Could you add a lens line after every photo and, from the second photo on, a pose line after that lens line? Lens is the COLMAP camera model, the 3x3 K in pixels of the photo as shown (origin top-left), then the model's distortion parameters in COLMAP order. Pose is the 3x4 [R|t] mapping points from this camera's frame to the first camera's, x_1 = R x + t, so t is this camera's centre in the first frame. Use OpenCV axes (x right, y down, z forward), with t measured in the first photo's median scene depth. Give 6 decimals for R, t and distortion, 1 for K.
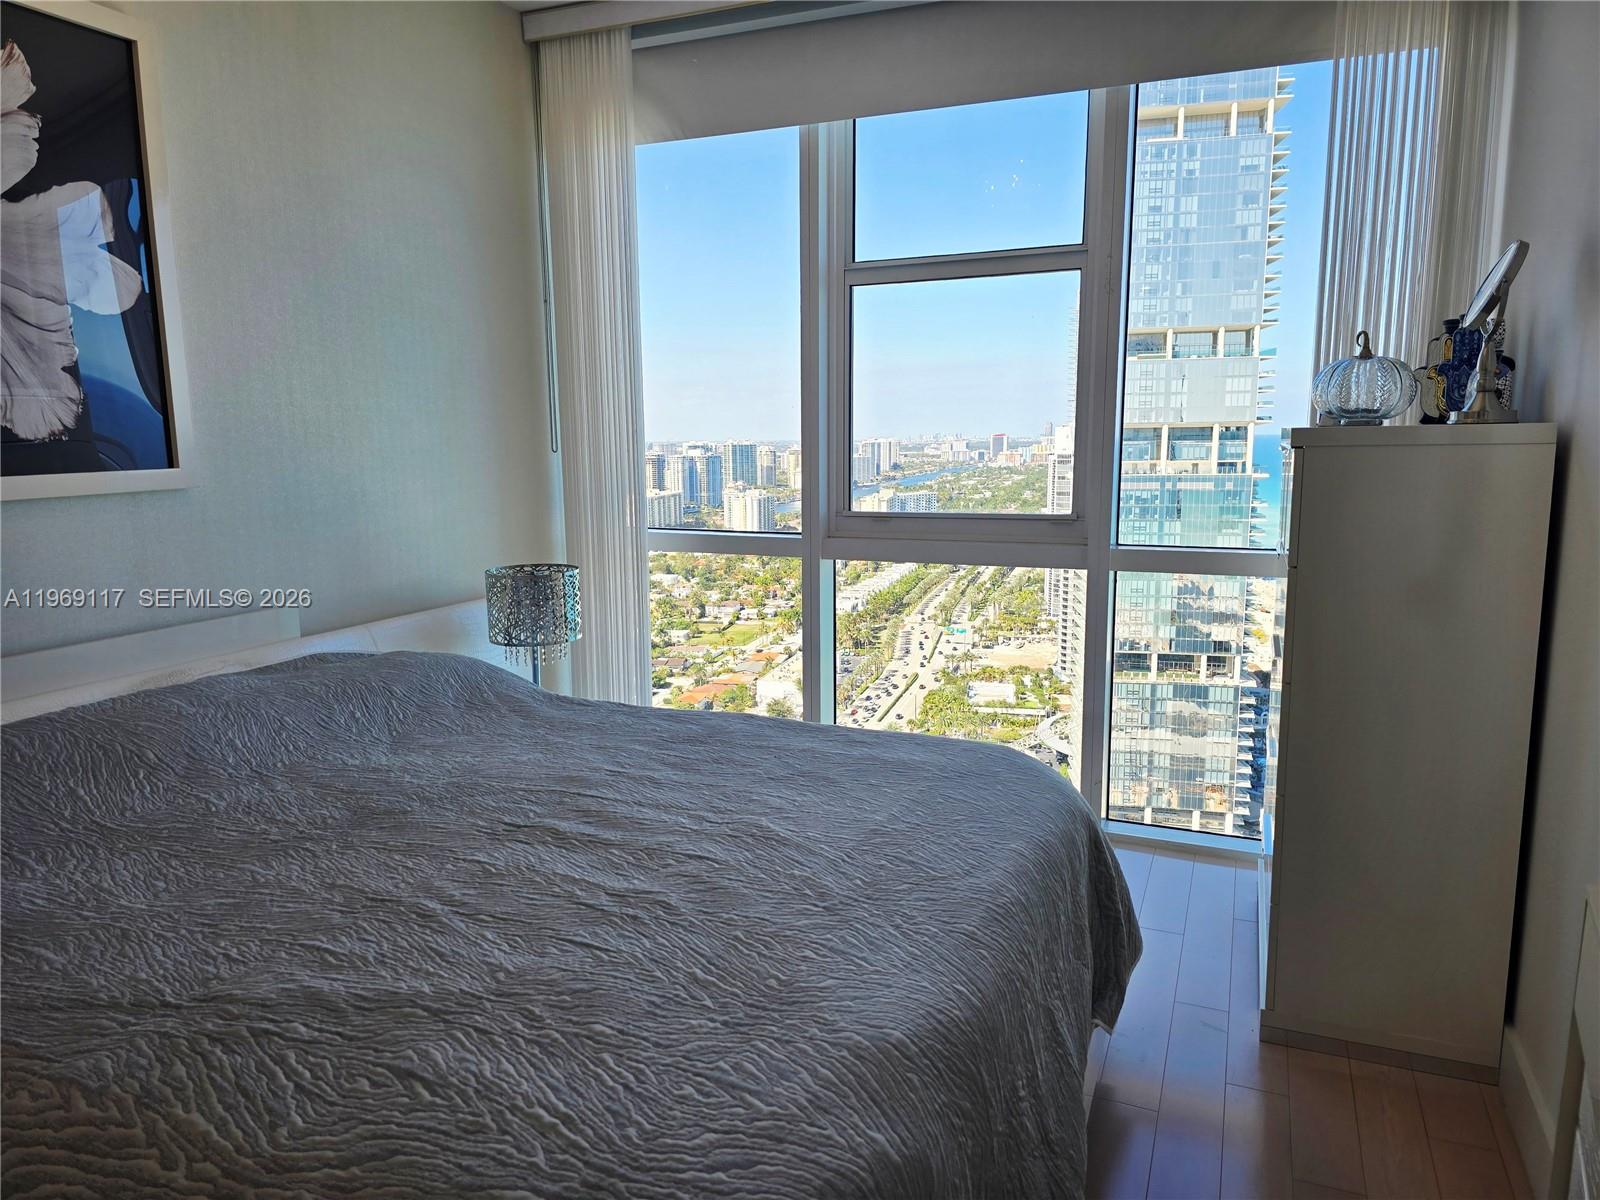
lens RADIAL K [[1071.8, 0, 788.0], [0, 1071.8, 589.2], [0, 0, 1]] dist [0.072481, -0.069873]
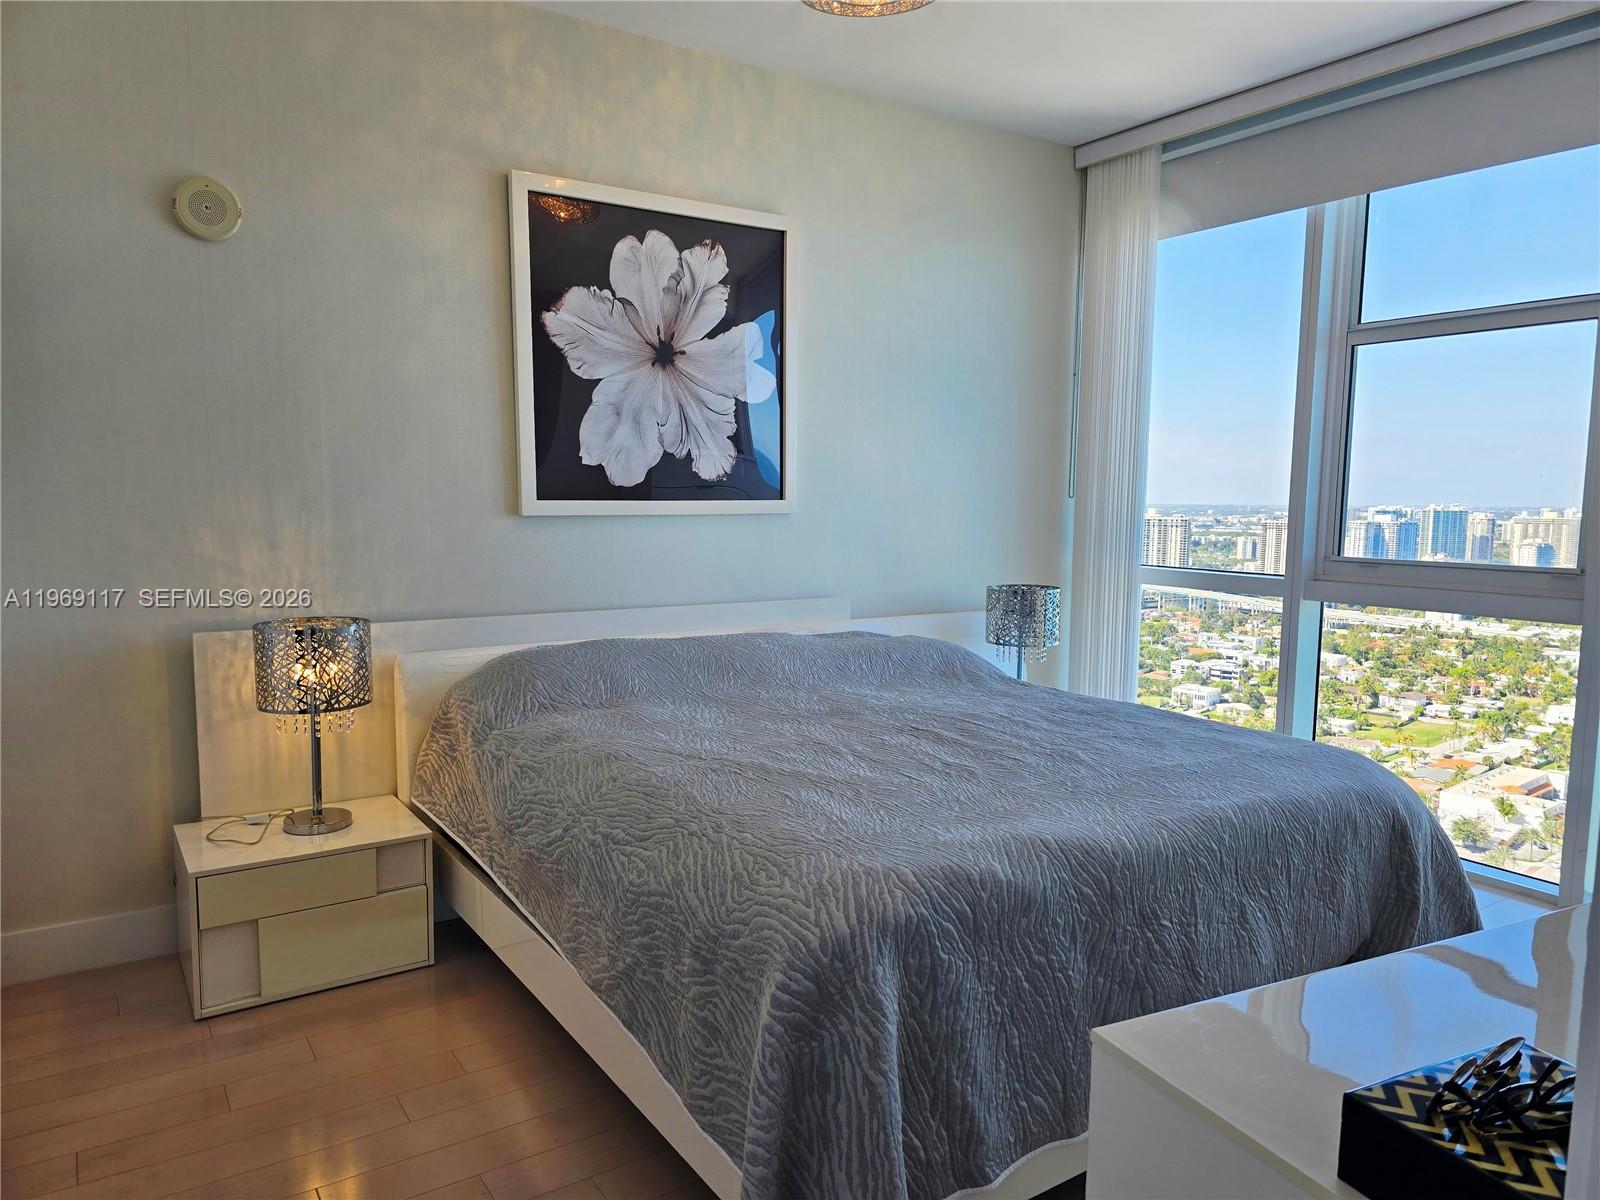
lens RADIAL K [[1071.8, 0, 784.8], [0, 1071.8, 590.4], [0, 0, 1]] dist [0.072481, -0.069873]
pose [[0.832777, 0.065318, -0.549742, 0.194885], [-0.095099, 0.995133, -0.025824, 0.038517], [0.545380, 0.073786, 0.834935, -0.179196]]
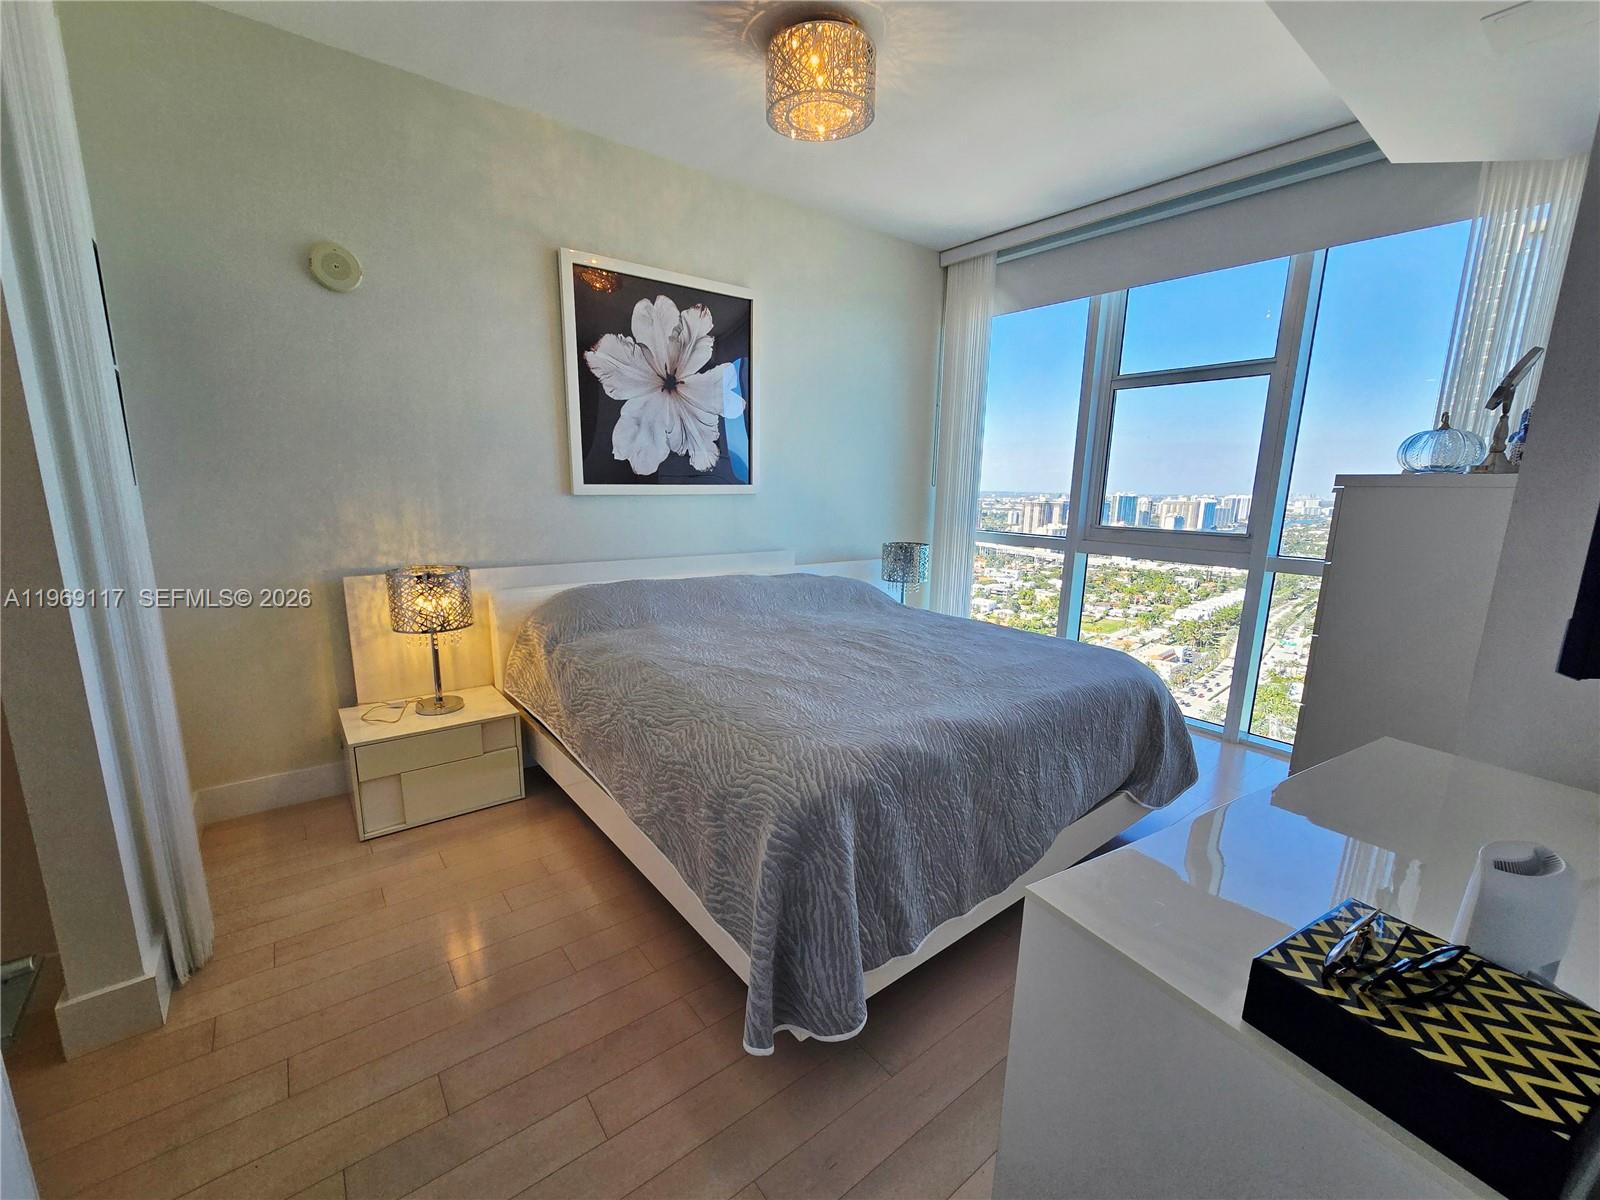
lens RADIAL K [[659.4, 0, 790.5], [0, 659.4, 607.4], [0, 0, 1]] dist [-0.005872, 0.001342]
pose [[0.873122, 0.114220, -0.473933, 0.139627], [-0.094845, 0.993389, 0.064680, 0.032965], [0.478187, -0.011524, 0.878182, -0.131680]]
